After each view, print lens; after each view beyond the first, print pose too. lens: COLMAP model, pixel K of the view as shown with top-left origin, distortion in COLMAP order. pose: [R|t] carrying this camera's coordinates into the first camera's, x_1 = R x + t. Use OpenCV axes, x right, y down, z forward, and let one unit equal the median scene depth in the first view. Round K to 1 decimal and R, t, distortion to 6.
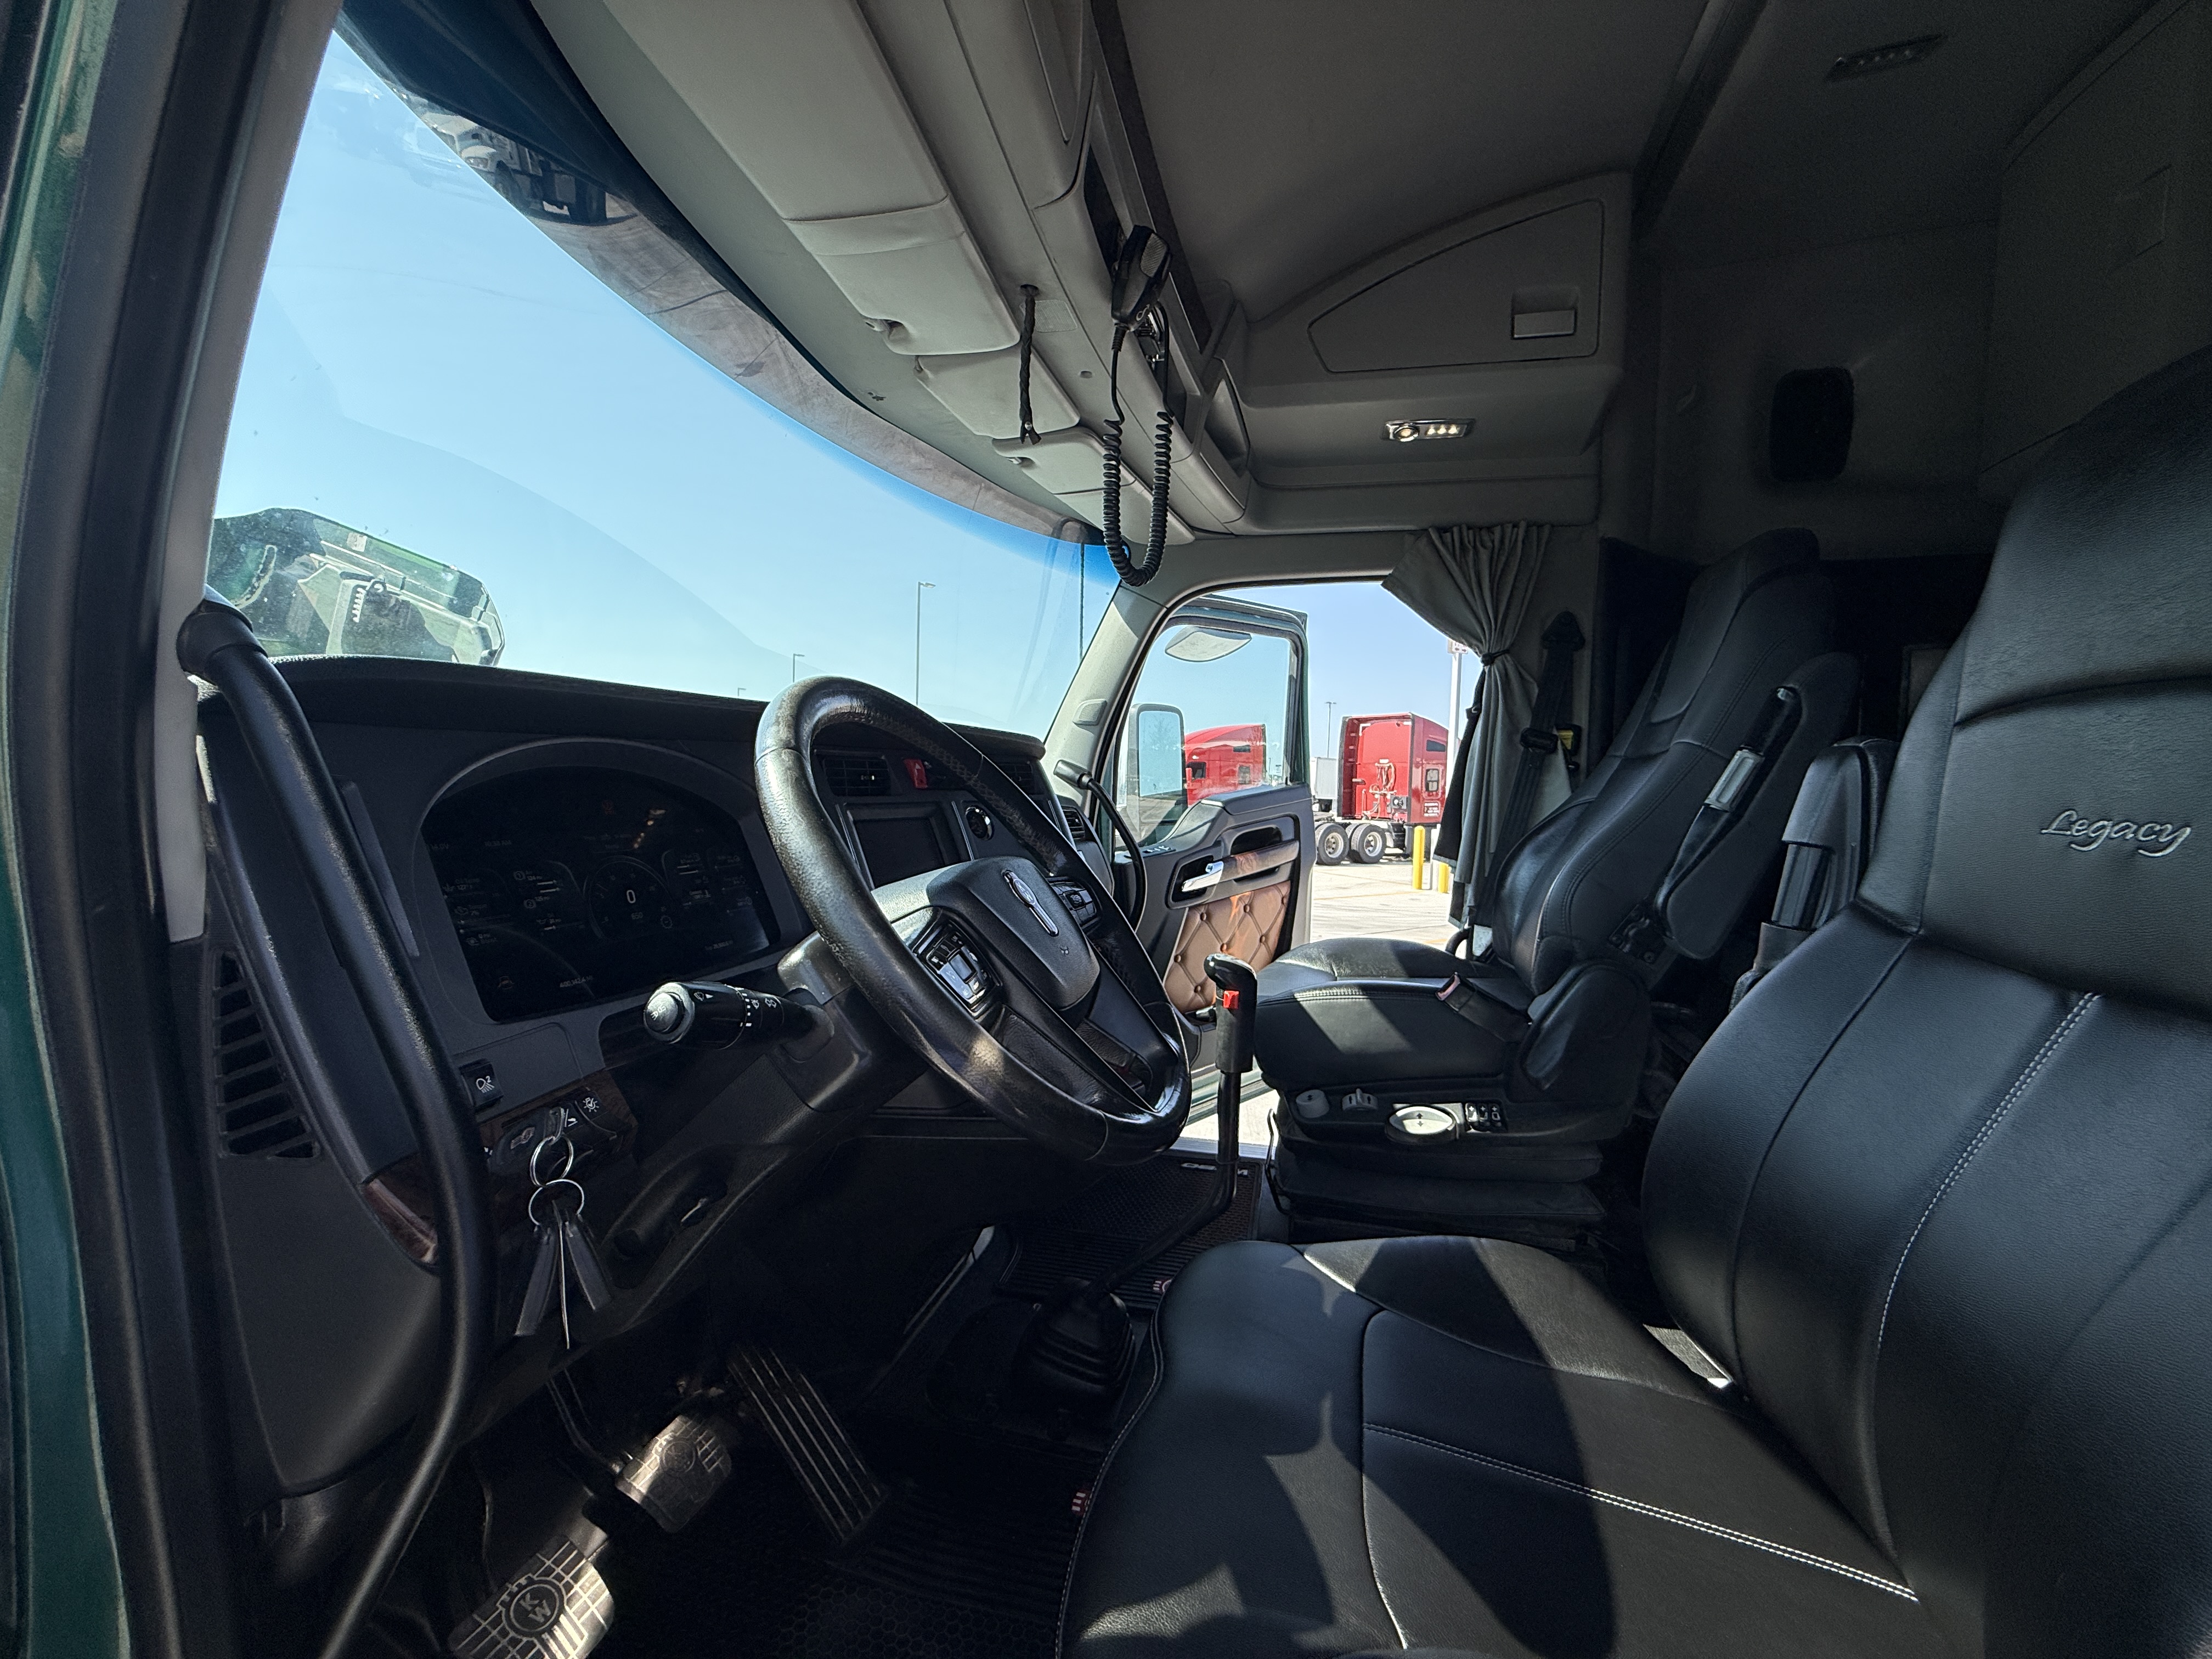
lens RADIAL K [[884.4, 0, 1094.9], [0, 884.4, 827.1], [0, 0, 1]] dist [-0.000425, 0.000140]
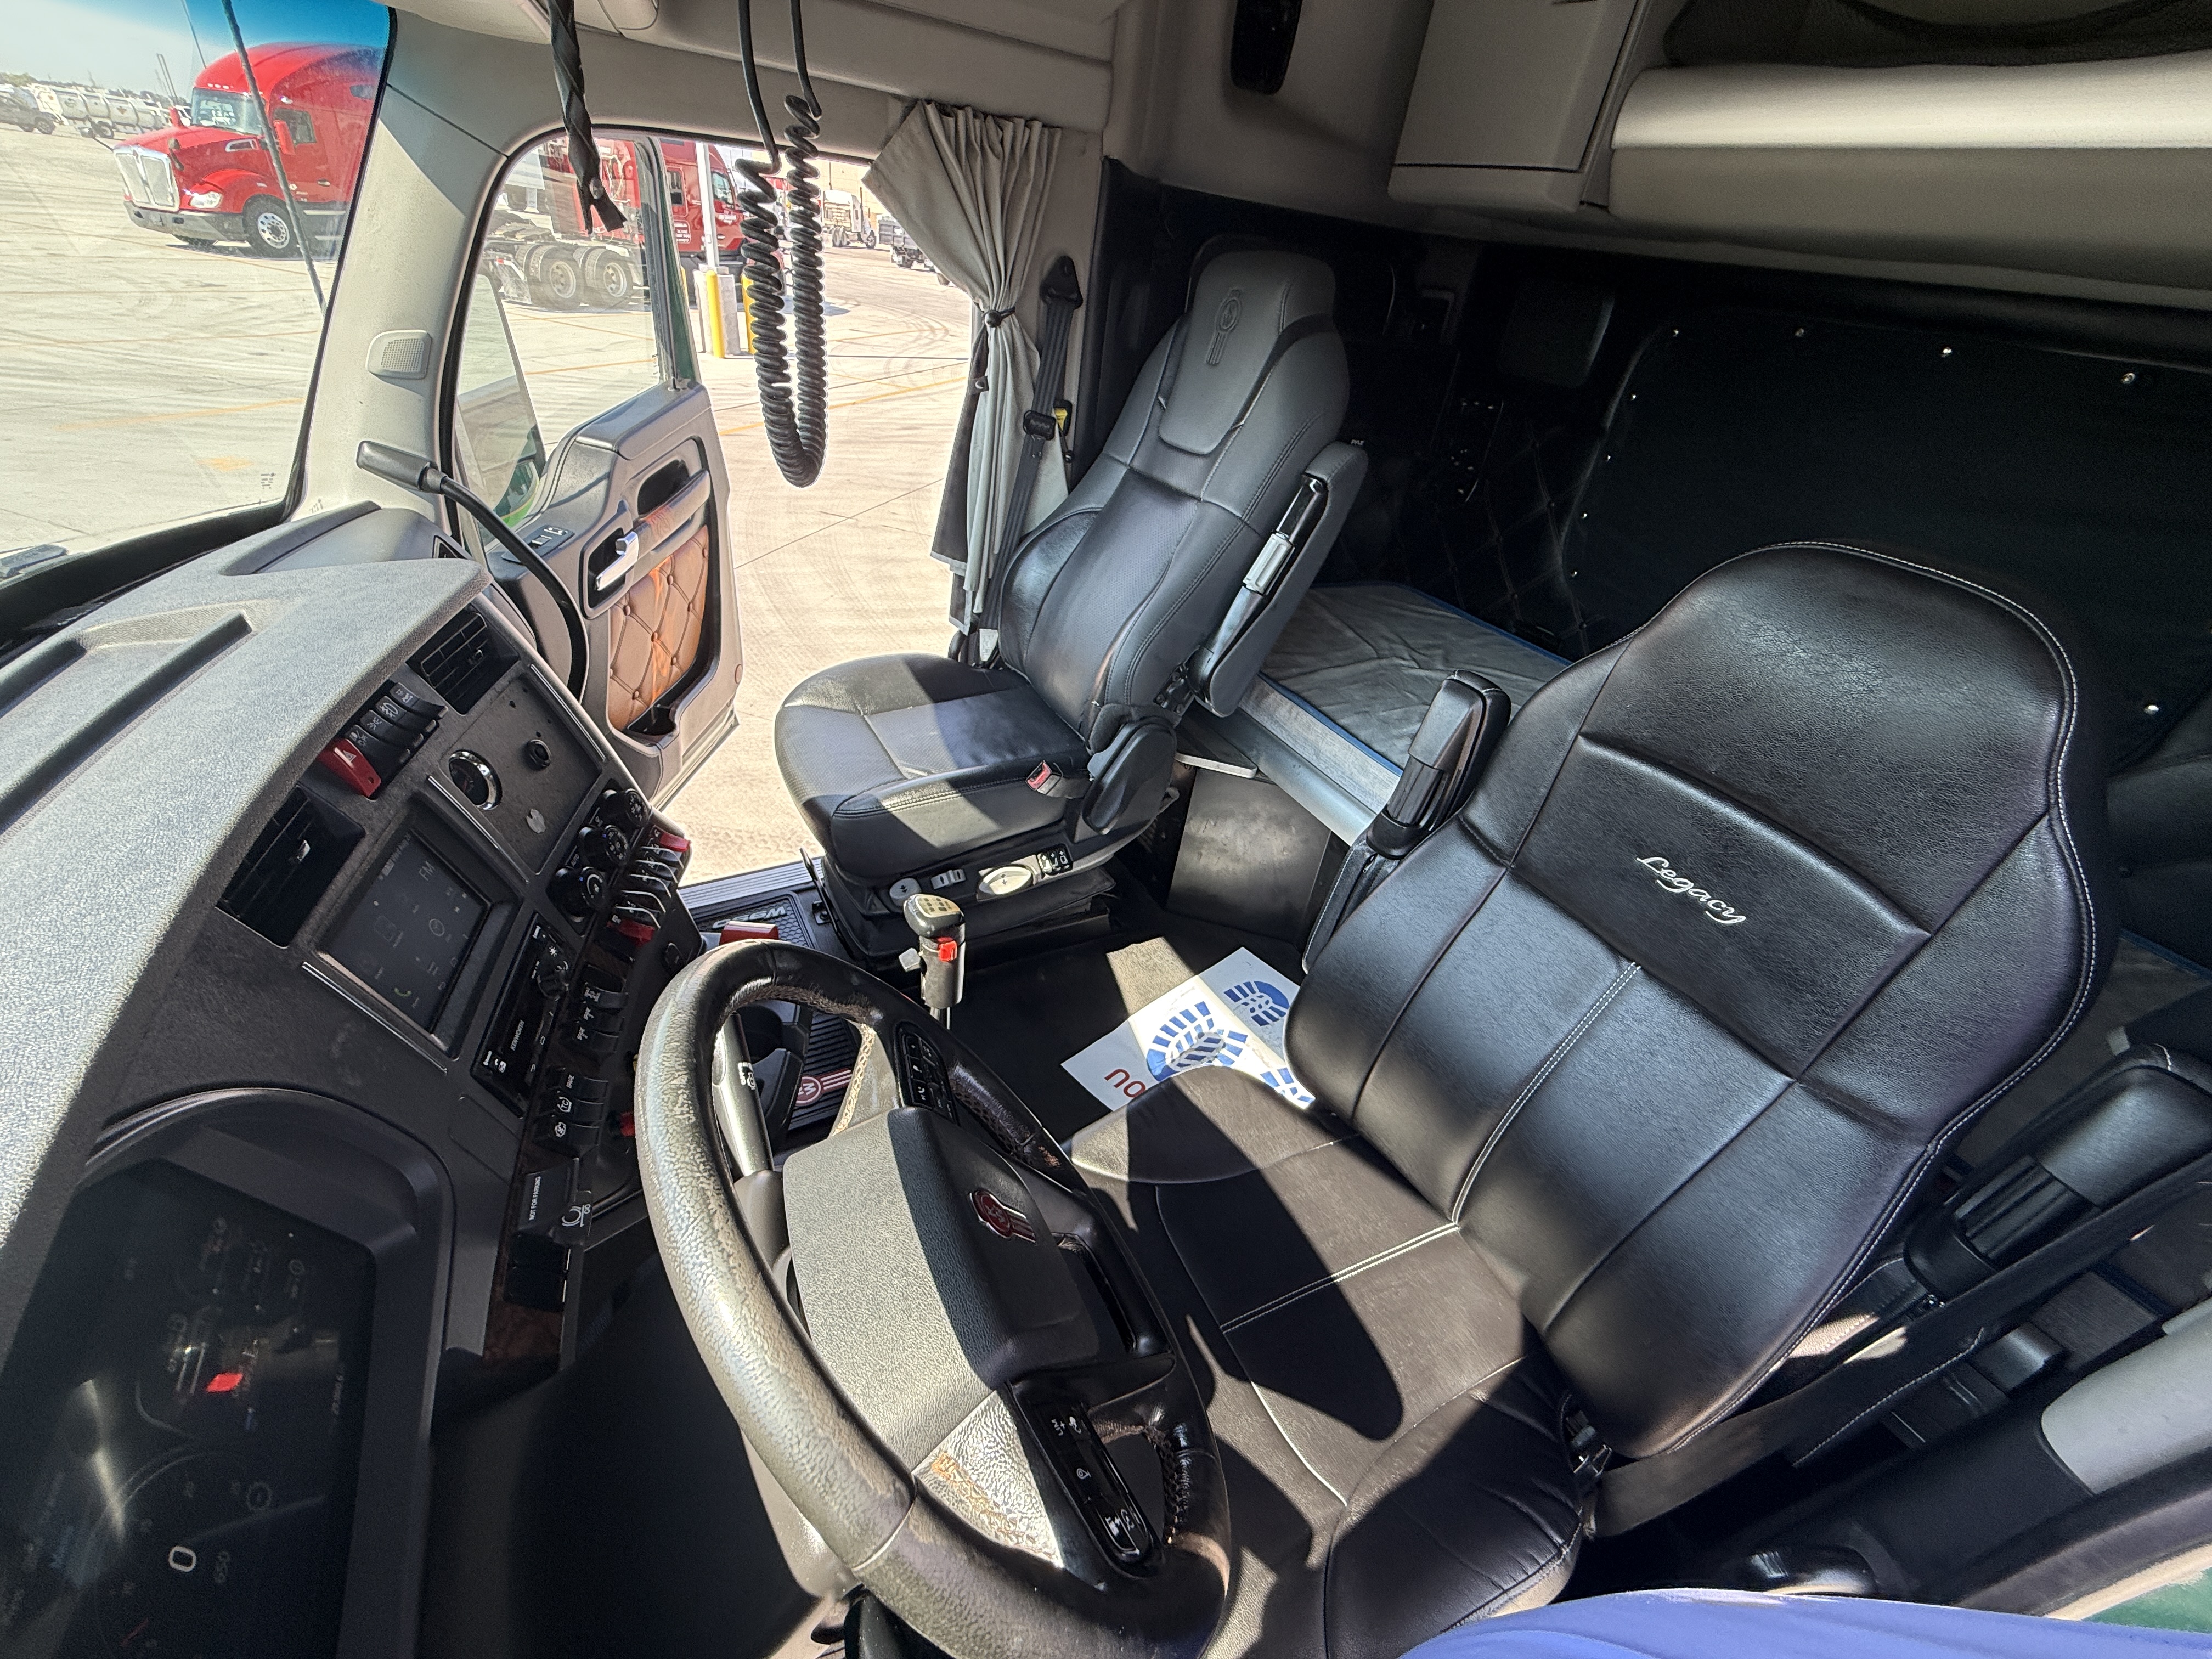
lens RADIAL K [[884.4, 0, 1094.9], [0, 884.4, 827.1], [0, 0, 1]] dist [-0.000425, 0.000140]
pose [[0.728691, -0.322932, 0.603924, -0.124776], [-0.068332, 0.843159, 0.533305, -0.208872], [-0.681425, -0.429882, 0.592336, 0.210794]]
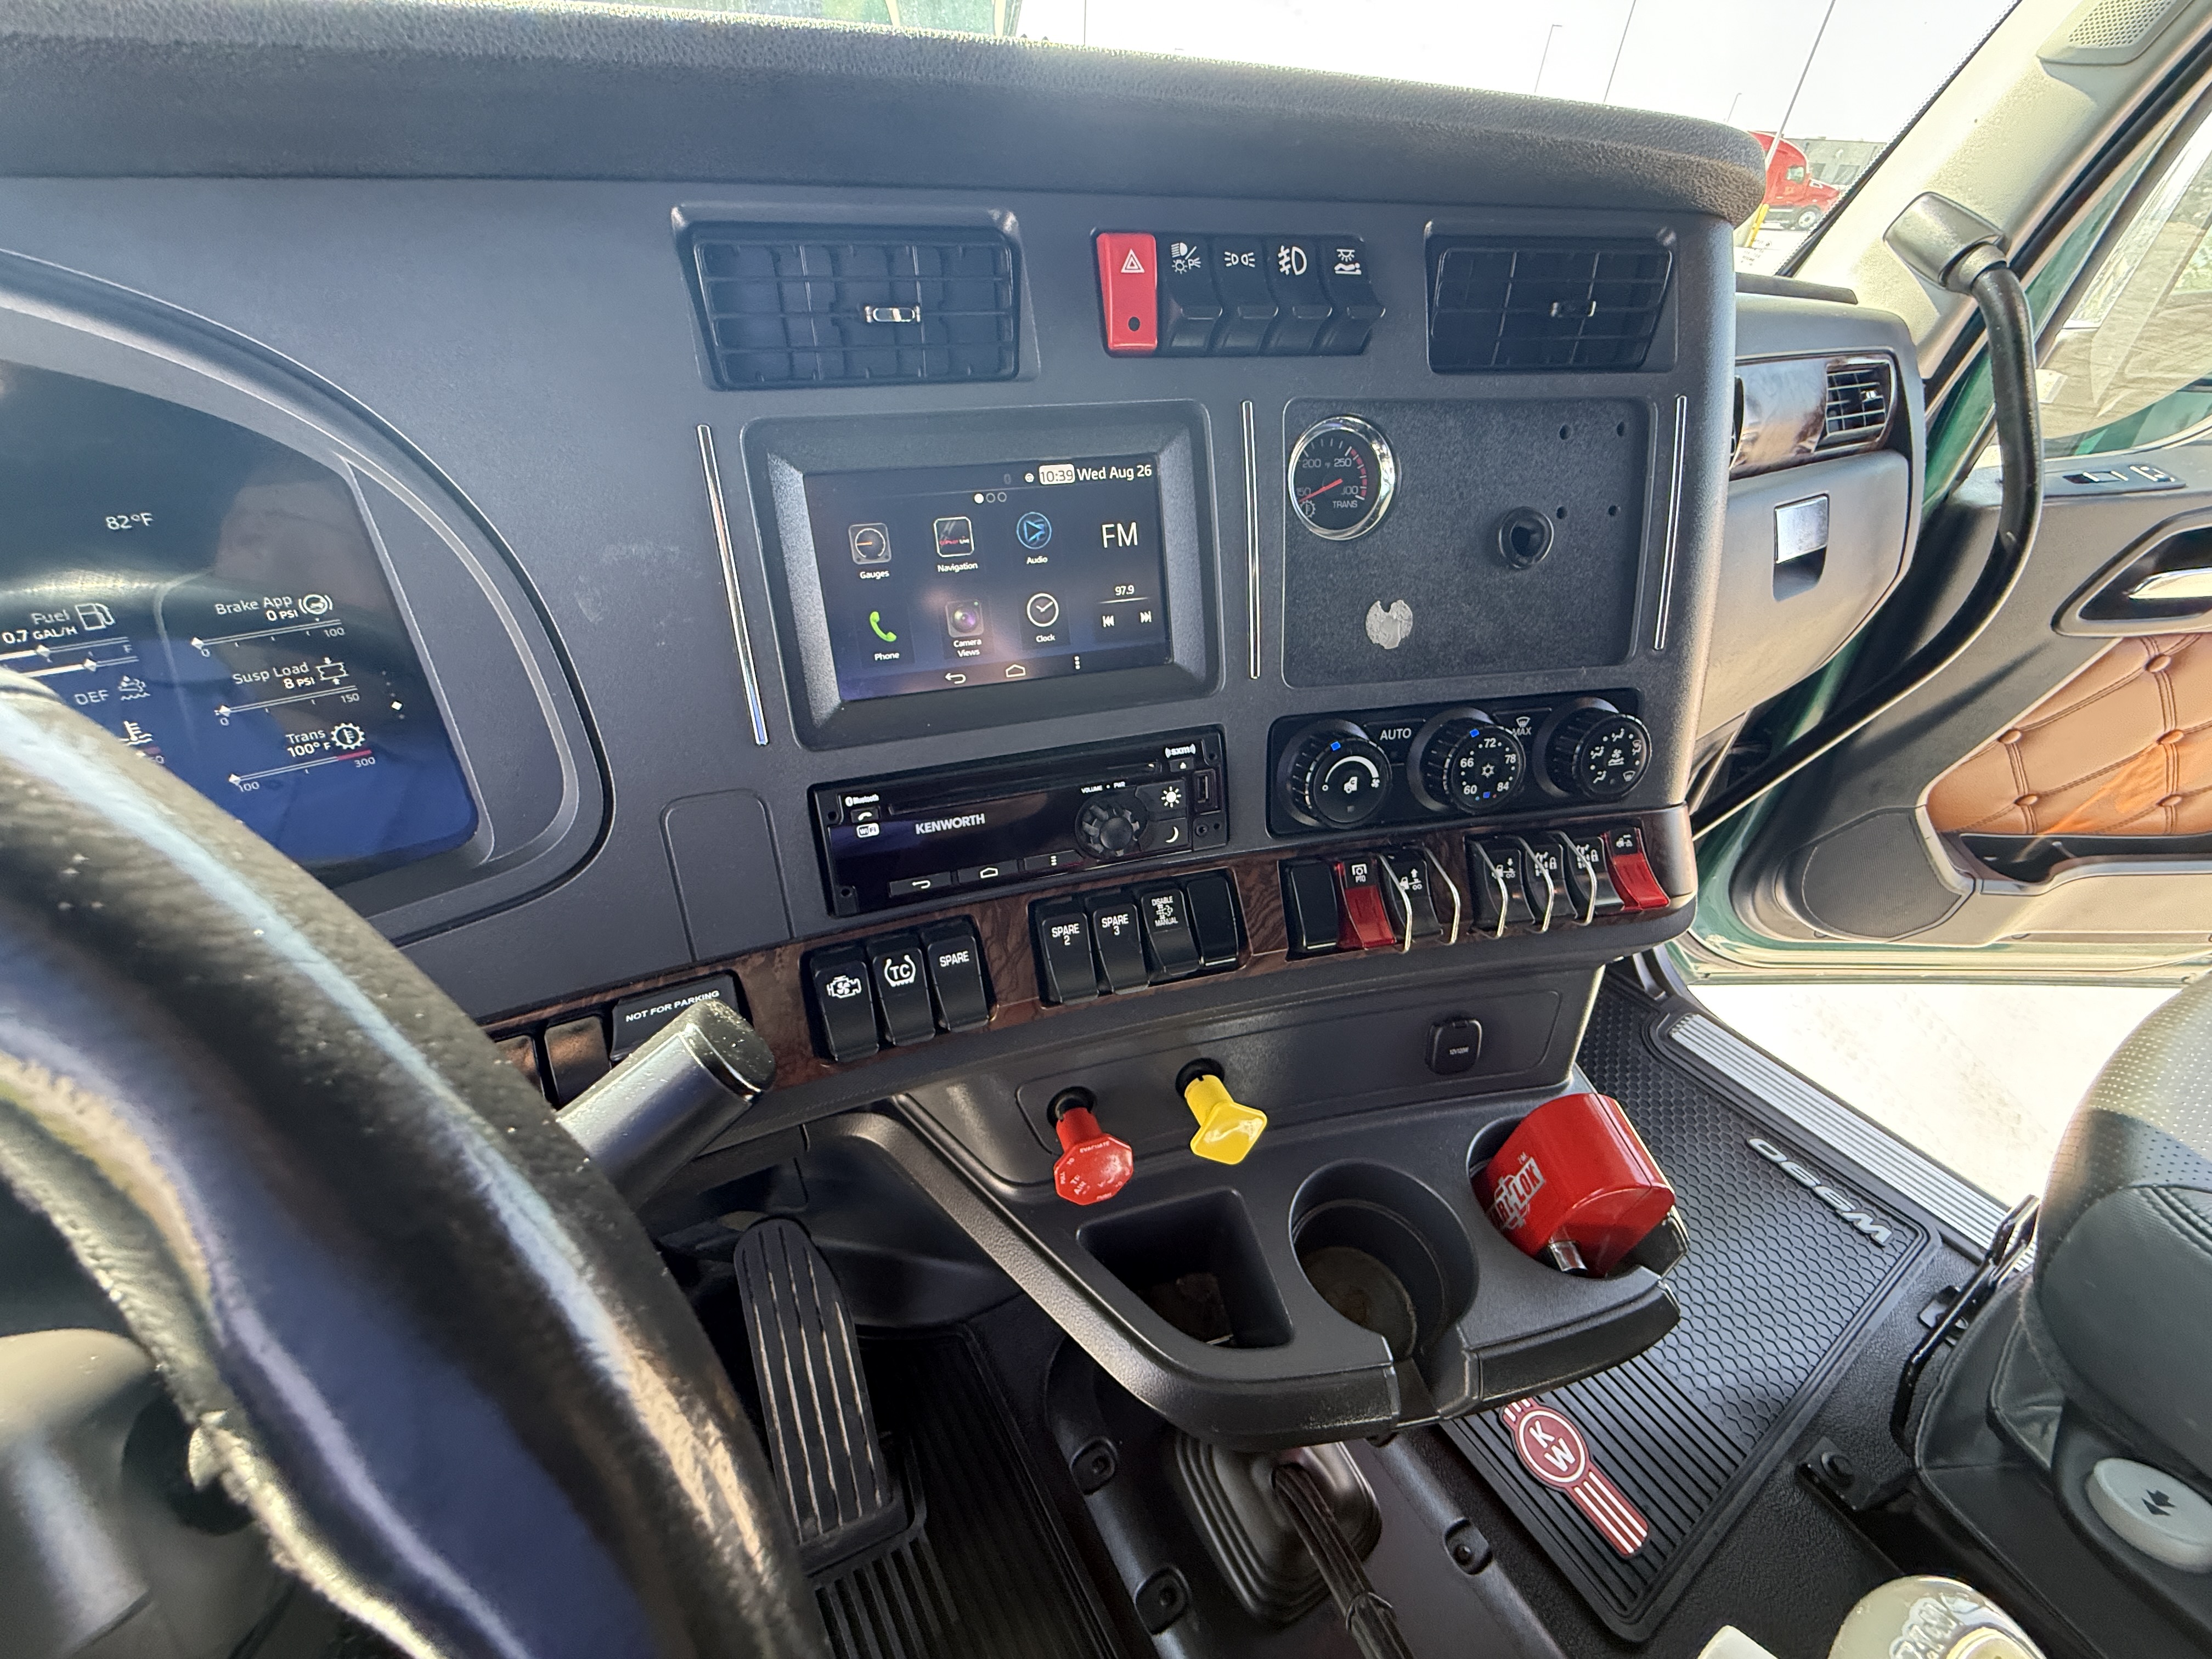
lens RADIAL K [[884.4, 0, 1094.9], [0, 884.4, 827.1], [0, 0, 1]] dist [-0.000425, 0.000140]
pose [[0.730934, 0.420265, -0.537691, 0.016947], [-0.056667, 0.822541, 0.565875, -0.047592], [0.680091, -0.383148, 0.625039, 0.438110]]
